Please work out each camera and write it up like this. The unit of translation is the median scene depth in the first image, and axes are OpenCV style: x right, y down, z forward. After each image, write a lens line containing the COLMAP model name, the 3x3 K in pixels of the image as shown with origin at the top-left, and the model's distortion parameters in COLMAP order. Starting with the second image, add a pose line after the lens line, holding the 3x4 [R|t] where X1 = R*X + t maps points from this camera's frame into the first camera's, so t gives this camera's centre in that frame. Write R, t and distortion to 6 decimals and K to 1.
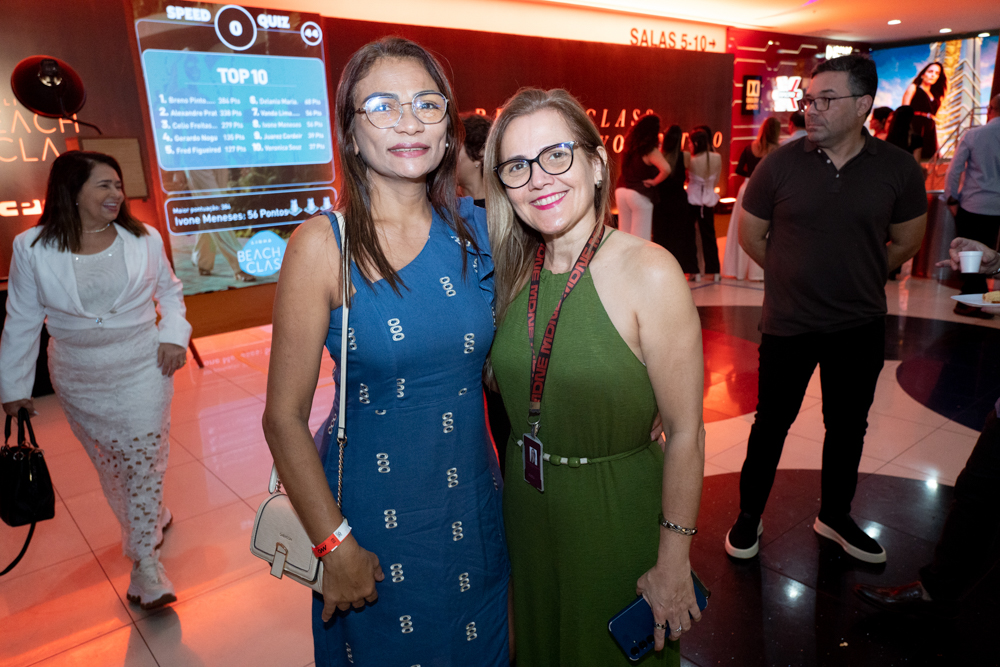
lens RADIAL K [[723.6, 0, 497.0], [0, 723.6, 338.1], [0, 0, 1]] dist [0.007003, 0.026804]
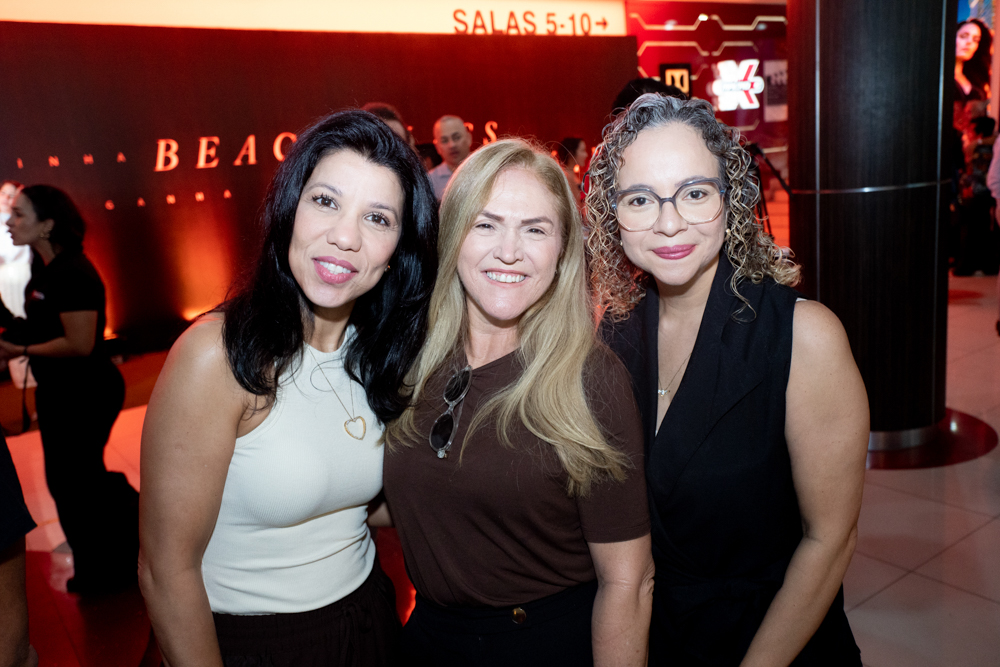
lens RADIAL K [[831.9, 0, 500.6], [0, 831.9, 338.1], [0, 0, 1]] dist [0.021230, 0.046777]
pose [[0.995790, -0.033015, -0.085512, 0.291431], [0.029383, 0.998626, -0.043392, -0.075009], [0.086827, 0.040697, 0.995392, 0.216946]]
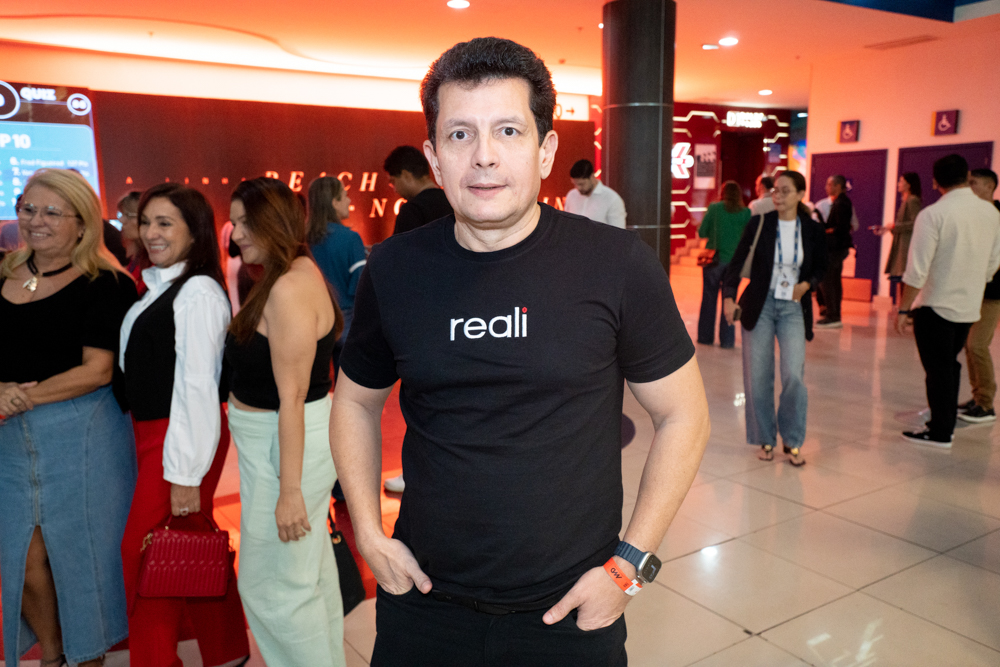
lens RADIAL K [[831.9, 0, 500.2], [0, 831.9, 341.2], [0, 0, 1]] dist [0.021230, 0.046777]
pose [[0.993745, 0.041761, -0.103575, 0.376003], [-0.051068, 0.994730, -0.088904, 0.018865], [0.099317, 0.093637, 0.990640, -0.132339]]
